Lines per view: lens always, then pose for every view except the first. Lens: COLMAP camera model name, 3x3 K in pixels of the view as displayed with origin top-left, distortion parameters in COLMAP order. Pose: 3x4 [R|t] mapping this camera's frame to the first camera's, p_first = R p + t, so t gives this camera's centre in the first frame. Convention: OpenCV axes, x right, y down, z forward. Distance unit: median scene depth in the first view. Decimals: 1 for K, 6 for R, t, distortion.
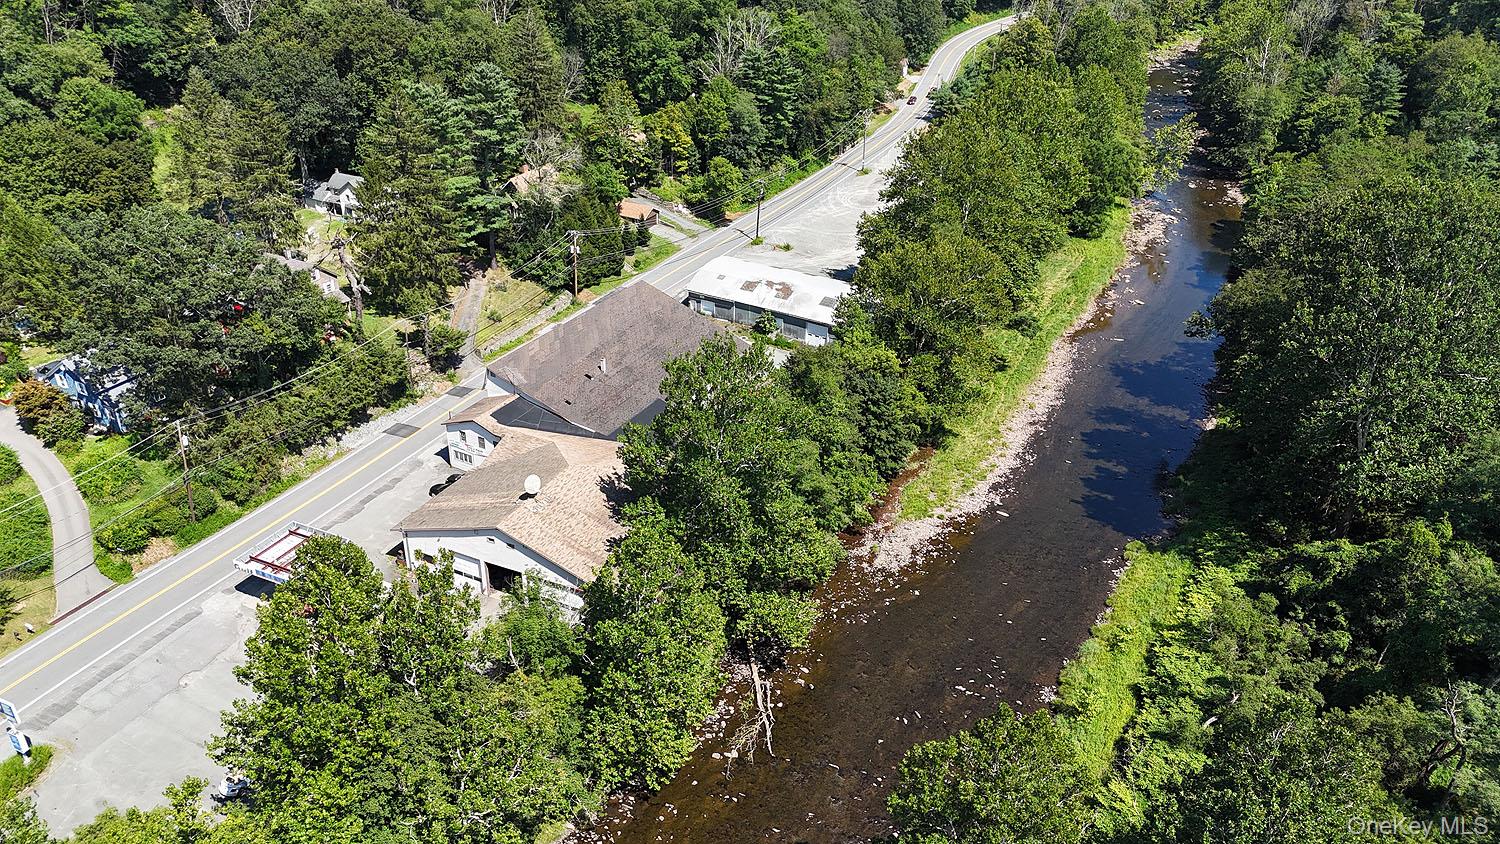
lens RADIAL K [[1107.1, 0, 750.0], [0, 1107.1, 422.0], [0, 0, 1]] dist [0.097164, -0.112277]
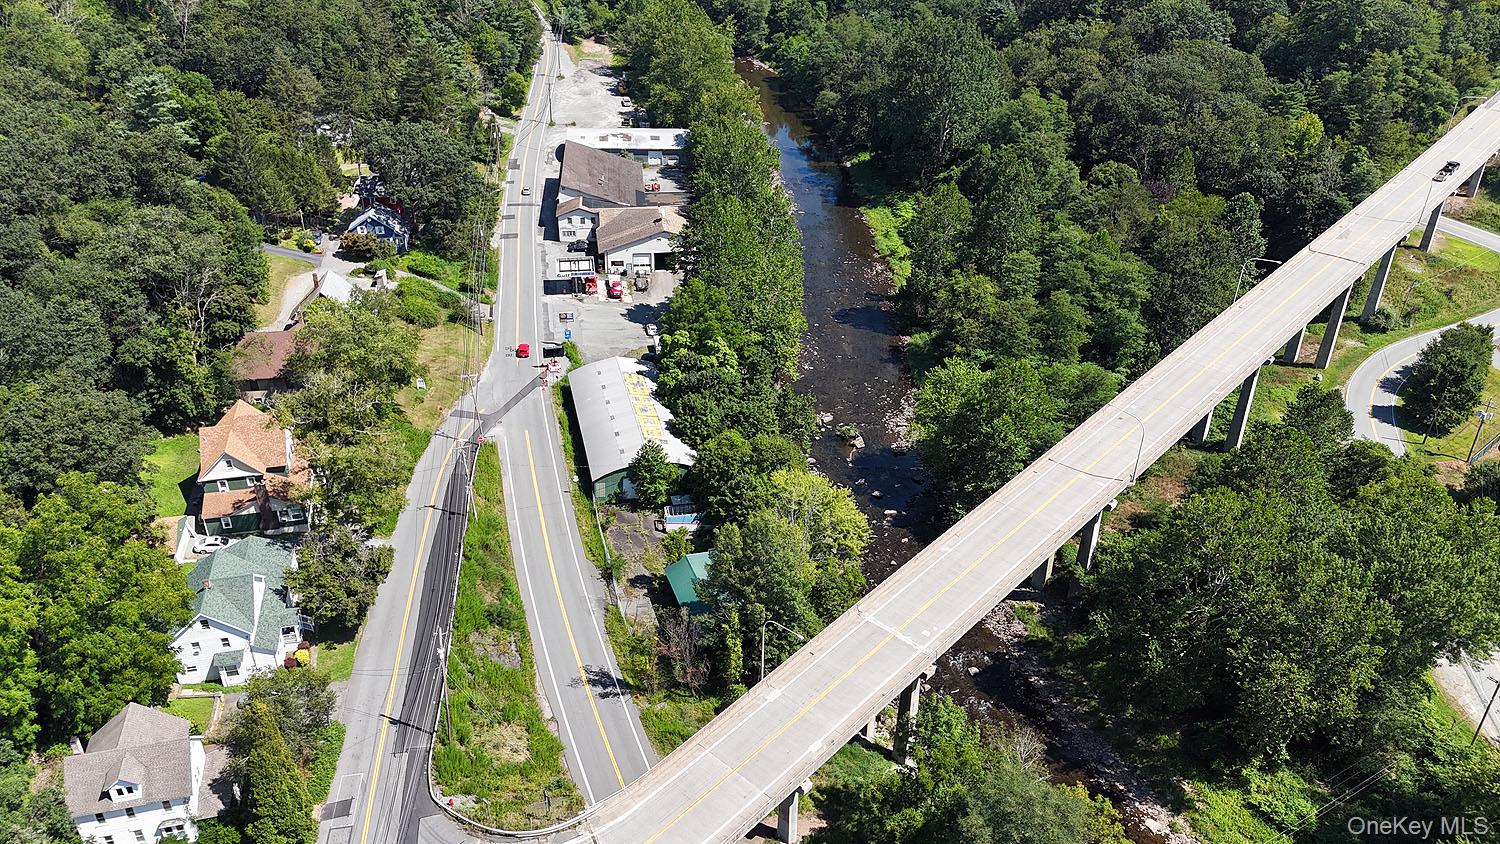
lens RADIAL K [[1087.6, 0, 750.0], [0, 1087.6, 422.0], [0, 0, 1]] dist [0.097489, -0.109541]
pose [[0.826107, -0.293847, 0.480834, -0.993678], [0.267686, 0.955492, 0.124017, 0.189355], [-0.495874, 0.026261, 0.867997, -0.729960]]
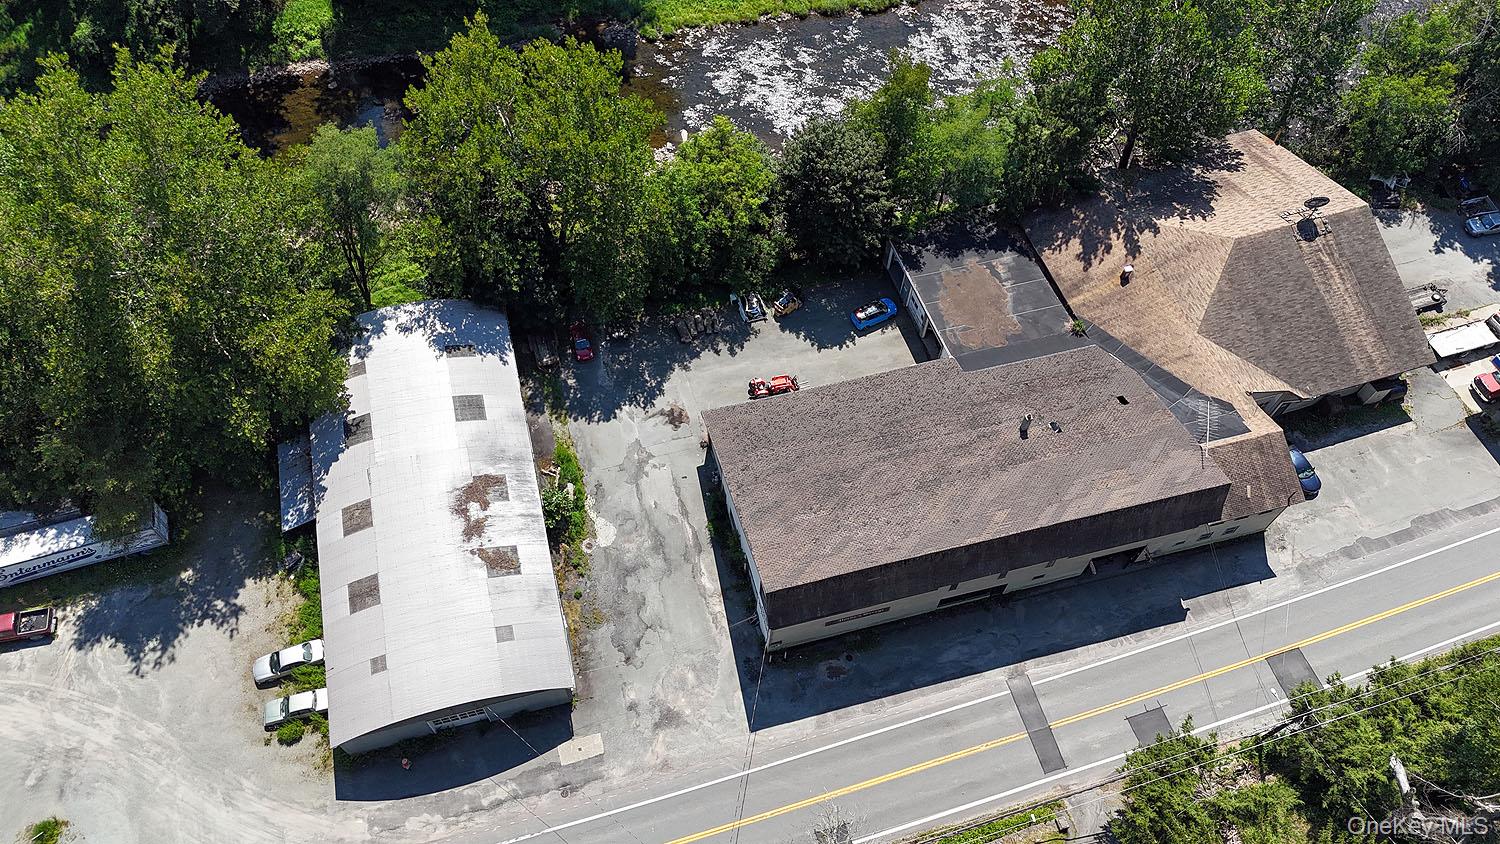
lens RADIAL K [[1107.1, 0, 750.0], [0, 1107.1, 422.0], [0, 0, 1]] dist [0.097164, -0.112277]
pose [[-0.685237, -0.648427, 0.331652, -0.247065], [0.304732, 0.158335, 0.939185, -0.711781], [-0.661505, 0.744629, 0.089100, 1.130363]]
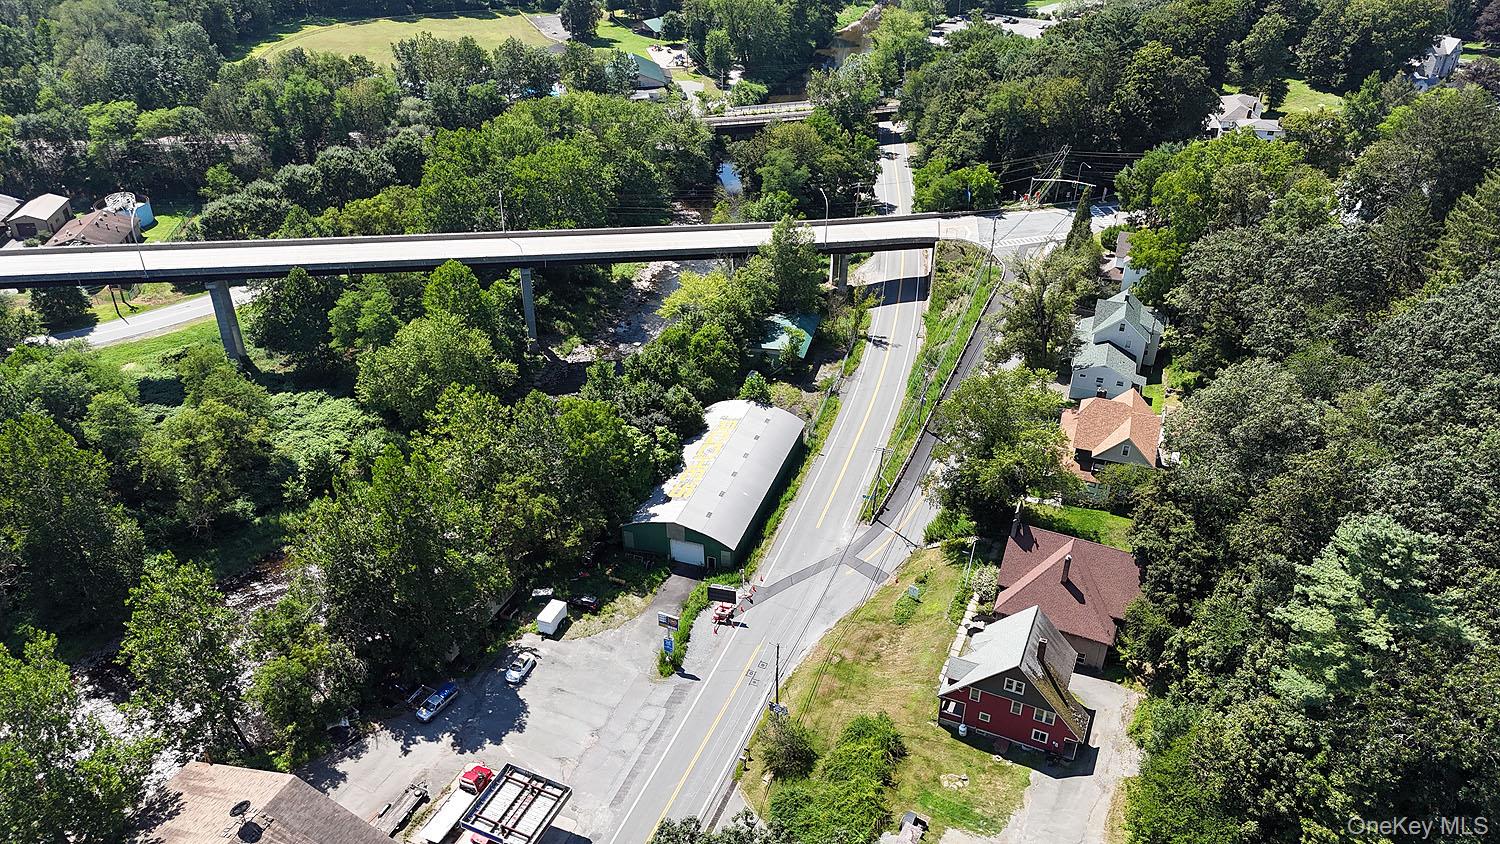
lens RADIAL K [[1107.1, 0, 750.0], [0, 1107.1, 422.0], [0, 0, 1]] dist [0.097164, -0.112277]
pose [[-0.998848, -0.023890, -0.041621, -0.471829], [-0.047988, 0.490881, 0.869904, -0.759650], [-0.000351, 0.870899, -0.491462, 0.999465]]
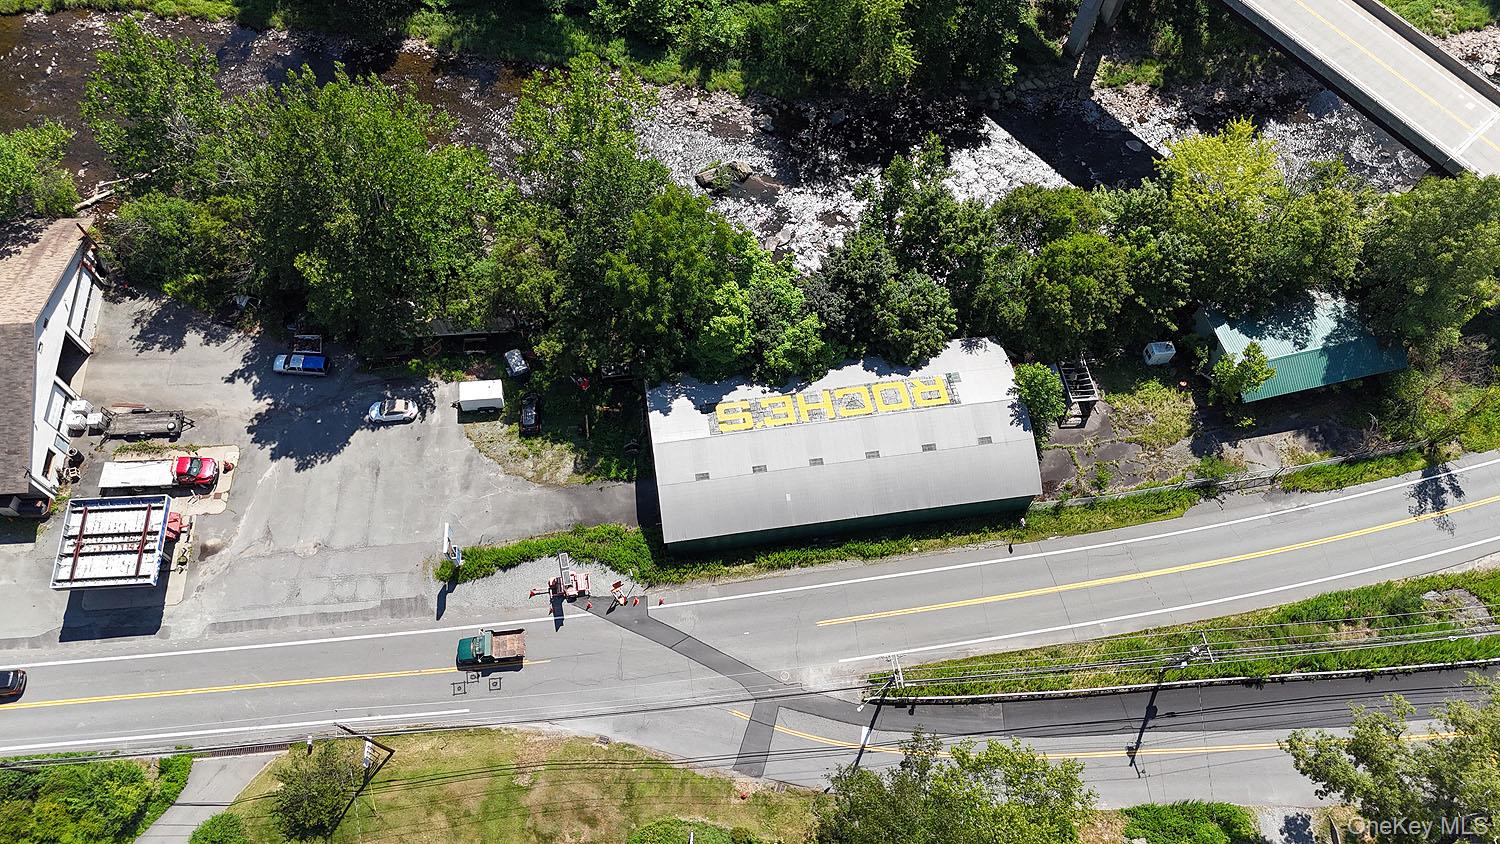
lens RADIAL K [[1087.6, 0, 750.0], [0, 1087.6, 422.0], [0, 0, 1]] dist [0.097489, -0.109541]
pose [[-0.476717, -0.805010, 0.353130, -0.714065], [0.389283, 0.166850, 0.905881, -0.382821], [-0.788163, 0.569316, 0.233836, 0.327827]]
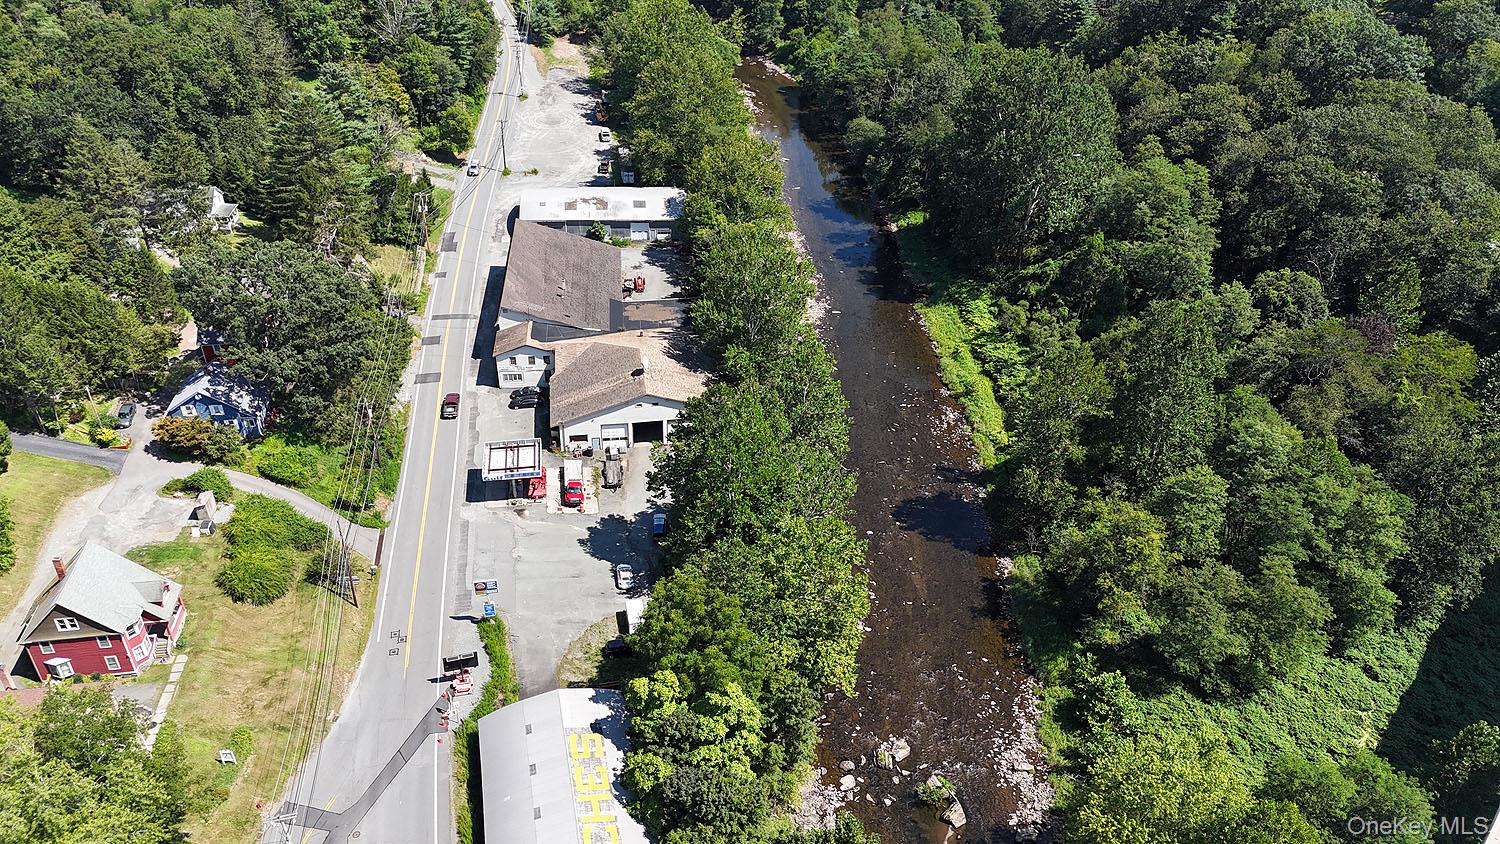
lens RADIAL K [[1094.2, 0, 750.0], [0, 1094.2, 422.0], [0, 0, 1]] dist [0.087149, -0.076574]
pose [[0.827304, -0.315931, 0.464494, -0.652853], [0.266604, 0.948628, 0.170375, -0.064730], [-0.494459, -0.017116, 0.869032, -0.254817]]
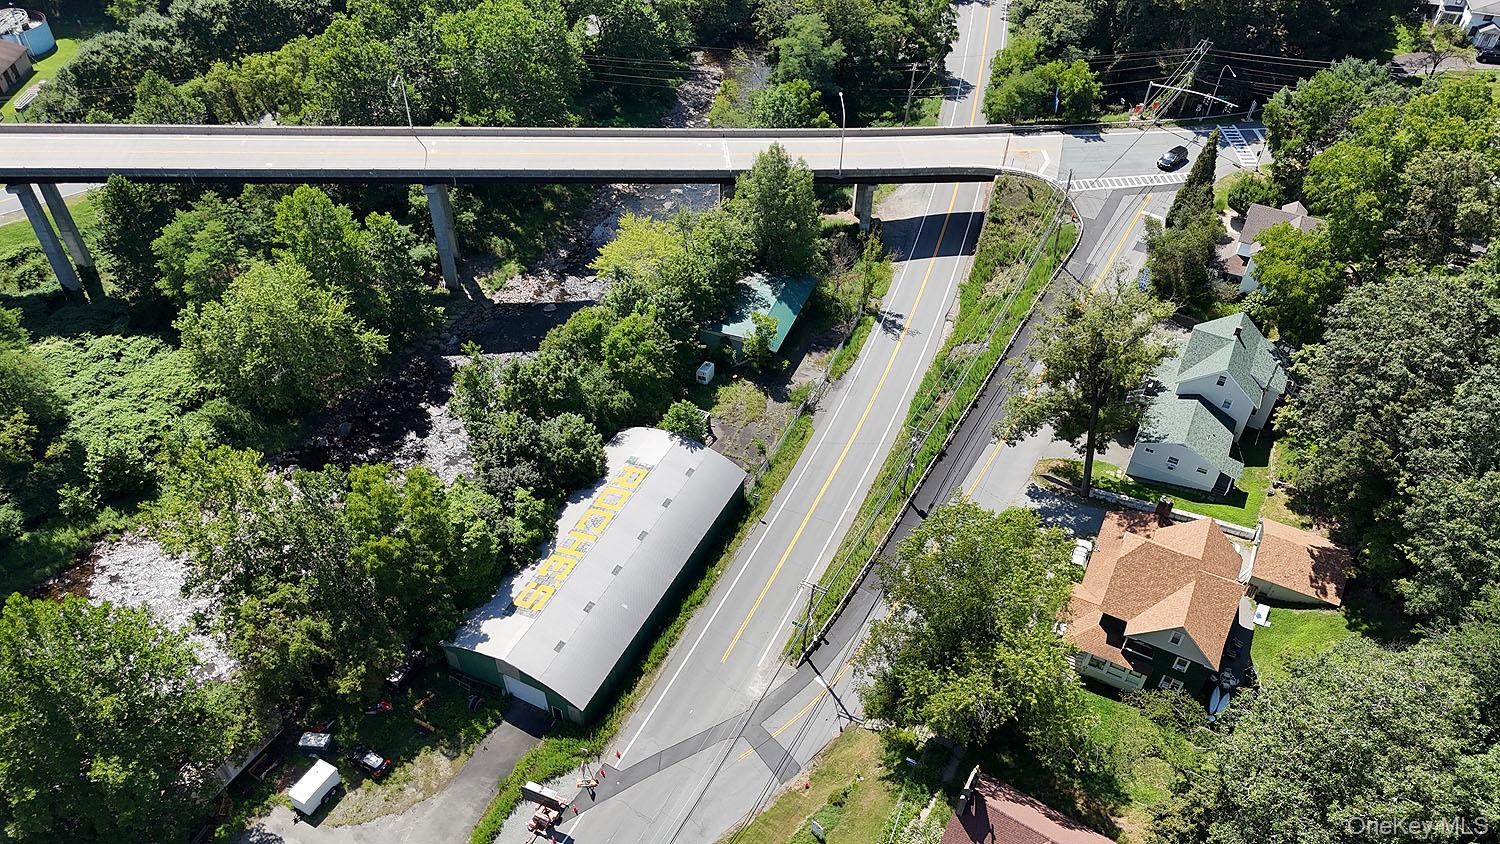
lens RADIAL K [[1098.1, 0, 750.0], [0, 1098.1, 422.0], [0, 0, 1]] dist [0.056100, -0.032678]
pose [[-0.992219, -0.114119, 0.049778, -0.632602], [0.013833, 0.296289, 0.954998, -0.535830], [-0.123733, 0.948256, -0.292405, 0.597358]]
